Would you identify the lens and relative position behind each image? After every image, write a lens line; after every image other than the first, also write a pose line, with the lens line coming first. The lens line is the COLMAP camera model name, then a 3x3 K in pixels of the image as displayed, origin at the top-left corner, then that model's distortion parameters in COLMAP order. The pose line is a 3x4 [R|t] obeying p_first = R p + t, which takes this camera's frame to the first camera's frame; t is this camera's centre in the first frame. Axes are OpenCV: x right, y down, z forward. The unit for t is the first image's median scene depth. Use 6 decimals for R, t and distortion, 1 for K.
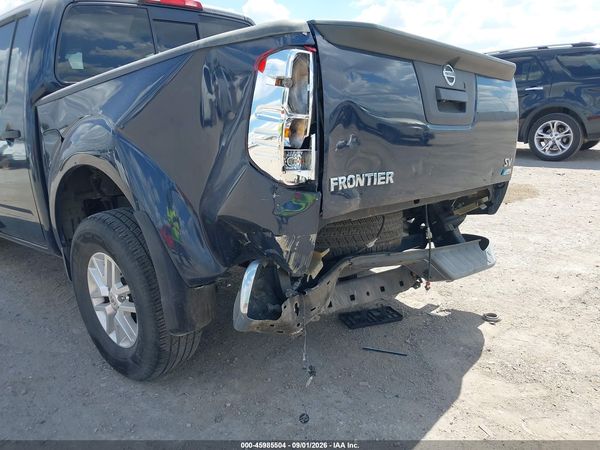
lens RADIAL K [[472.3, 0, 298.3], [0, 472.3, 228.9], [0, 0, 1]] dist [0.043690, -0.021855]
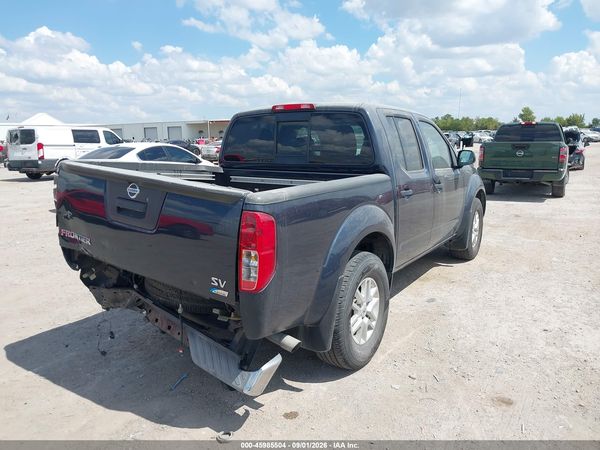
lens RADIAL K [[477.0, 0, 285.2], [0, 477.0, 221.8], [0, 0, 1]] dist [0.032976, -0.035699]
pose [[0.134315, 0.220229, -0.966157, 1.647240], [-0.254141, 0.950037, 0.181224, -0.564433], [0.957795, 0.221199, 0.183574, 1.105052]]
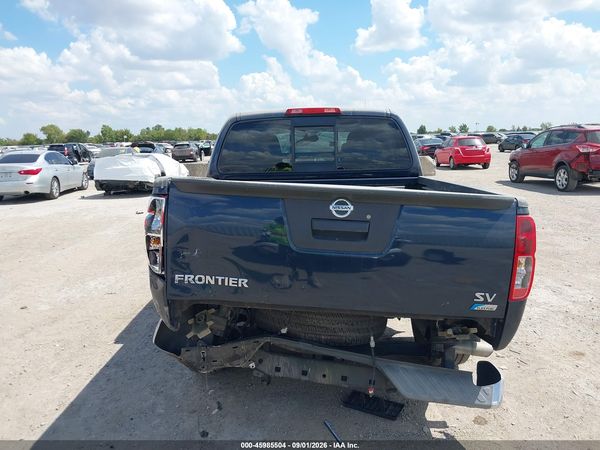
lens RADIAL K [[477.0, 0, 289.0], [0, 477.0, 223.8], [0, 0, 1]] dist [0.032976, -0.035699]
pose [[0.657822, 0.160034, -0.735975, 1.004457], [-0.203864, 0.978522, 0.030559, -0.274033], [0.725058, 0.129937, 0.676319, 0.126928]]
